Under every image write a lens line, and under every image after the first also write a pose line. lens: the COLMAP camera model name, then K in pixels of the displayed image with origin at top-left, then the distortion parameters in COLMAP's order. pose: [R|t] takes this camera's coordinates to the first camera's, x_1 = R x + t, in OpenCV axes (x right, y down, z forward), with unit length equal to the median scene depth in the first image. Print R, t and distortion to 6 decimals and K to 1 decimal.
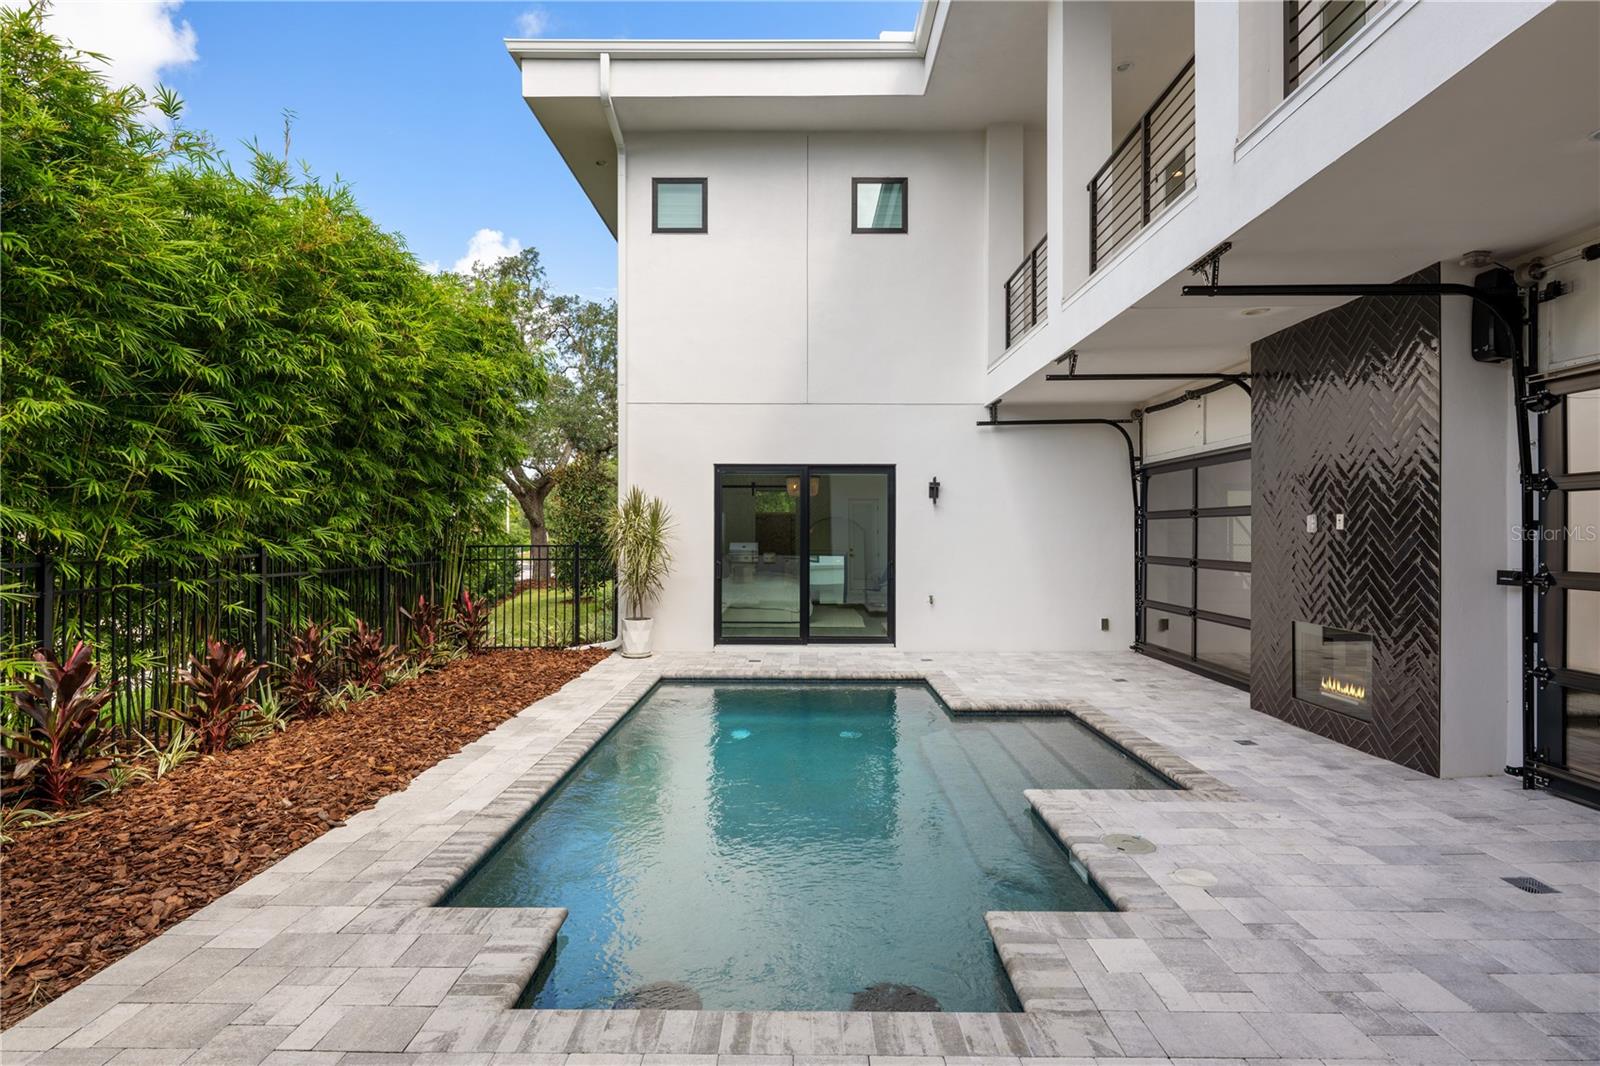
lens RADIAL K [[754.7, 0, 810.3], [0, 754.7, 533.6], [0, 0, 1]] dist [0.000103, 0.000613]
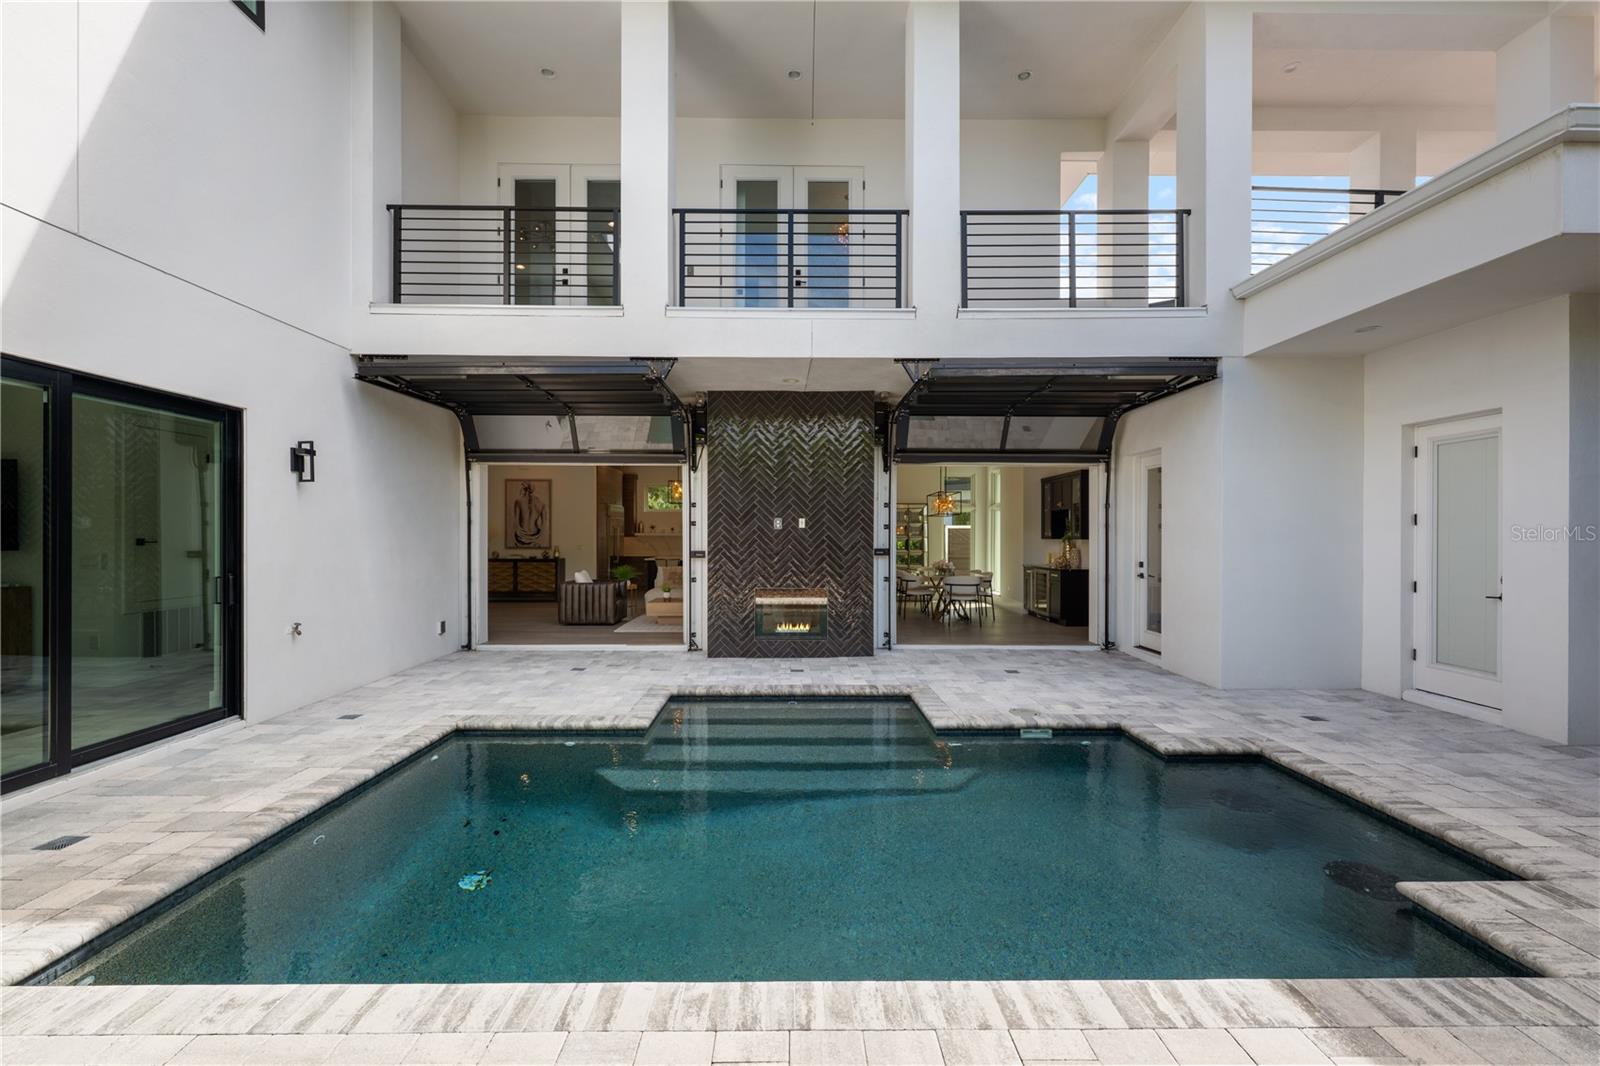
lens RADIAL K [[630.7, 0, 786.5], [0, 630.7, 537.0], [0, 0, 1]] dist [0.002822, 0.000132]
pose [[0.001923, -0.007446, 0.999970, -0.628995], [-0.003458, 0.999966, 0.007452, 0.004516], [-0.999992, -0.003472, 0.001897, 0.967206]]
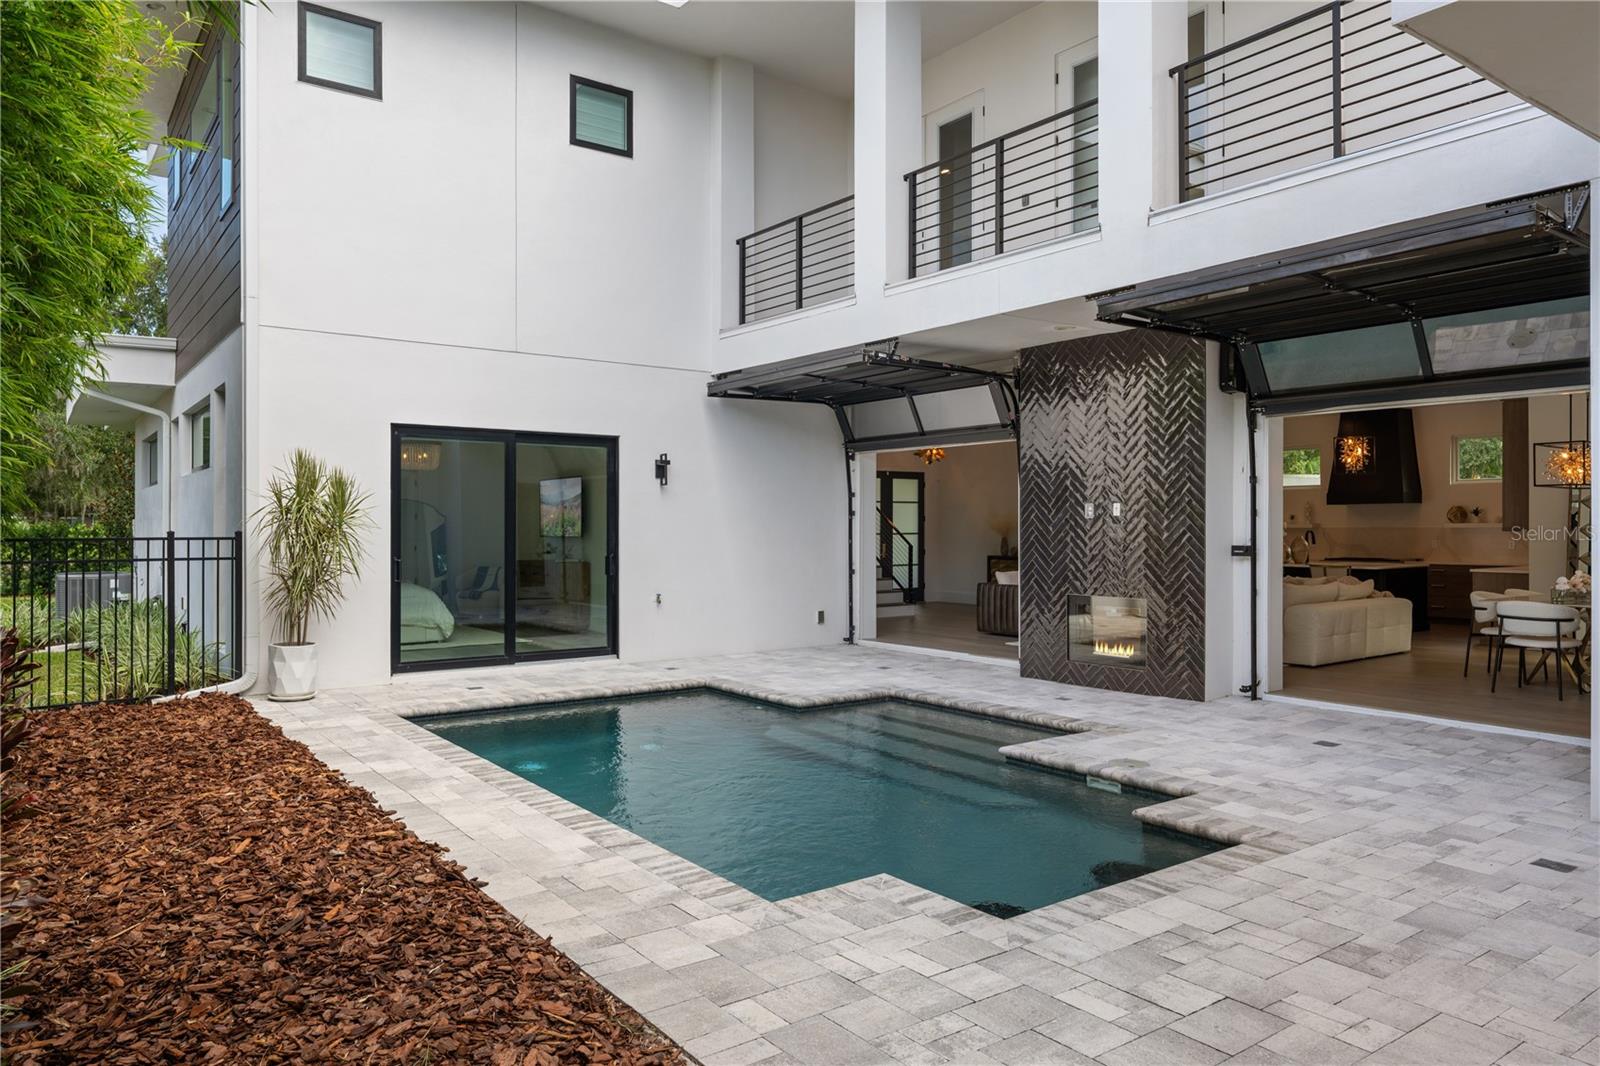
lens RADIAL K [[1029.6, 0, 797.0], [0, 1029.6, 532.8], [0, 0, 1]] dist [-0.004344, 0.004603]
pose [[0.808961, -0.005364, 0.587838, -0.652747], [0.000483, 0.999964, 0.008459, 0.007011], [-0.587862, -0.006559, 0.808934, -0.039227]]
